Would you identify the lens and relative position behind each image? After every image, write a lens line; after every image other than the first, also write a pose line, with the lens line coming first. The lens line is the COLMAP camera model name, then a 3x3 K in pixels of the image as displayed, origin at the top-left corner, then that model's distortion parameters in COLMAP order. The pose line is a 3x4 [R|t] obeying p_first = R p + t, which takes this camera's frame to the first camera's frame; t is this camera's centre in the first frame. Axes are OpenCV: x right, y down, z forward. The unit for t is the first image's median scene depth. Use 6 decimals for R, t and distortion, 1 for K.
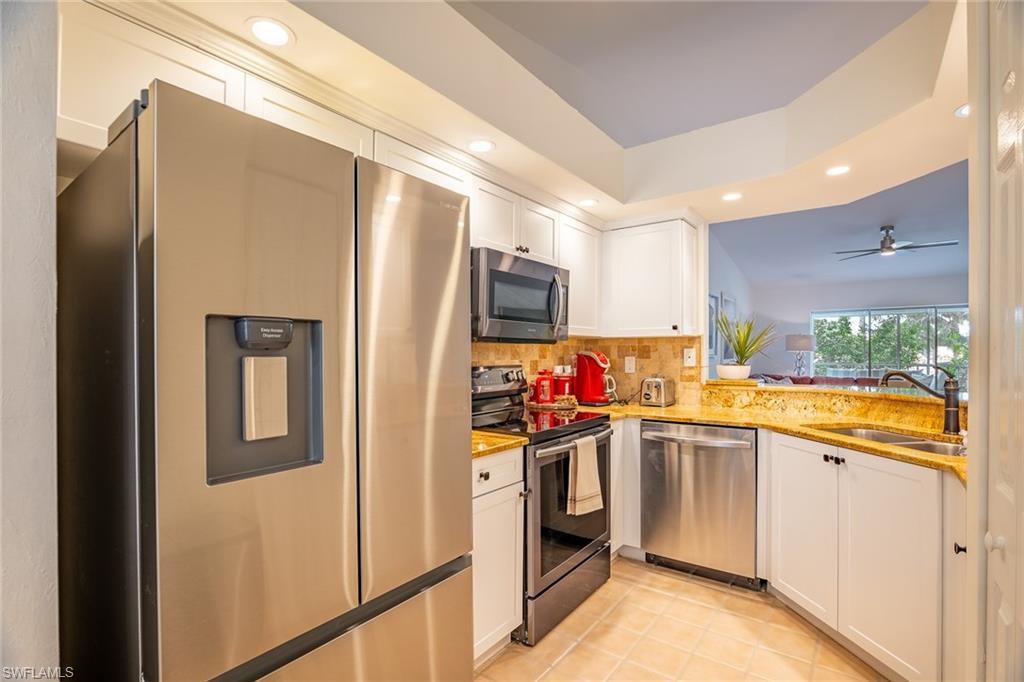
lens RADIAL K [[494.2, 0, 509.3], [0, 494.2, 353.9], [0, 0, 1]] dist [-0.000610, 0.000108]
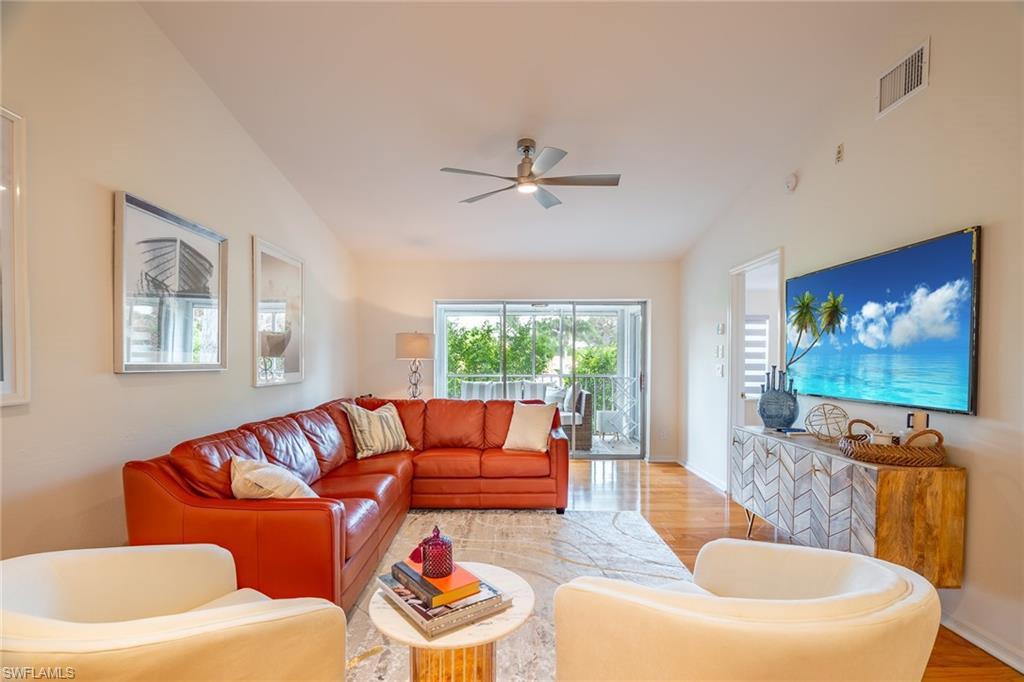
lens RADIAL K [[494.2, 0, 509.3], [0, 494.2, 353.9], [0, 0, 1]] dist [-0.000610, 0.000108]
pose [[0.808518, 0.008990, 0.588403, 0.308986], [0.000736, 0.999867, -0.016288, -0.001384], [-0.588471, 0.013602, 0.808404, 0.412126]]
